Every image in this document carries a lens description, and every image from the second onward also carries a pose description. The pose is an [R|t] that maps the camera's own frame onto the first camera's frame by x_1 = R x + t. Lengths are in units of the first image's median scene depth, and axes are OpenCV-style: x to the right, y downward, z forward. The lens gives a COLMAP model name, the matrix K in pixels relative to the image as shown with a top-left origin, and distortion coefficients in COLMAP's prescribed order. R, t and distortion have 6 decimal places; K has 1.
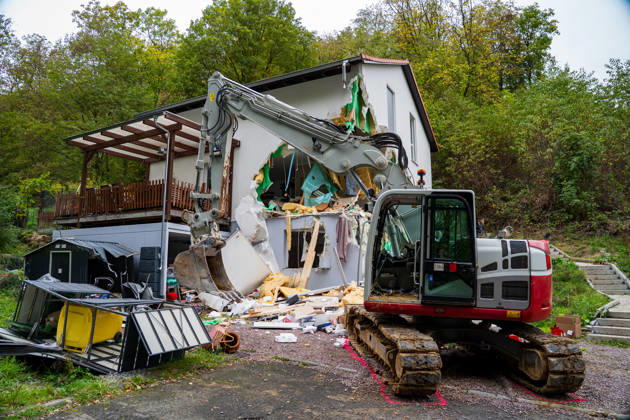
lens RADIAL K [[434.3, 0, 314.2], [0, 434.3, 209.2], [0, 0, 1]] dist [-0.120473, 0.049085]
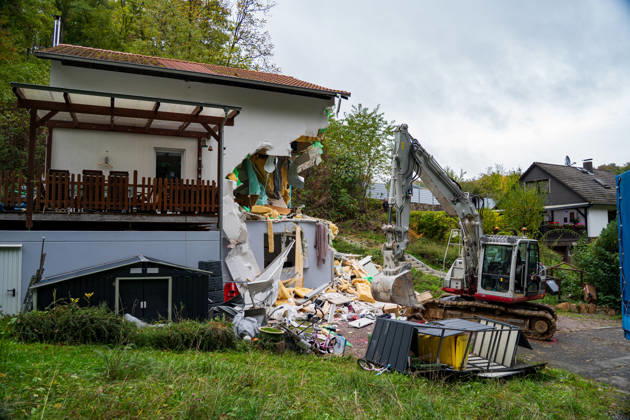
lens RADIAL K [[434.3, 0, 315.7], [0, 434.3, 206.8], [0, 0, 1]] dist [-0.120473, 0.049085]
pose [[0.598748, 0.041639, 0.799854, -0.857118], [-0.115169, 0.992746, 0.034532, -0.067095], [-0.792614, -0.112794, 0.599200, 0.283985]]
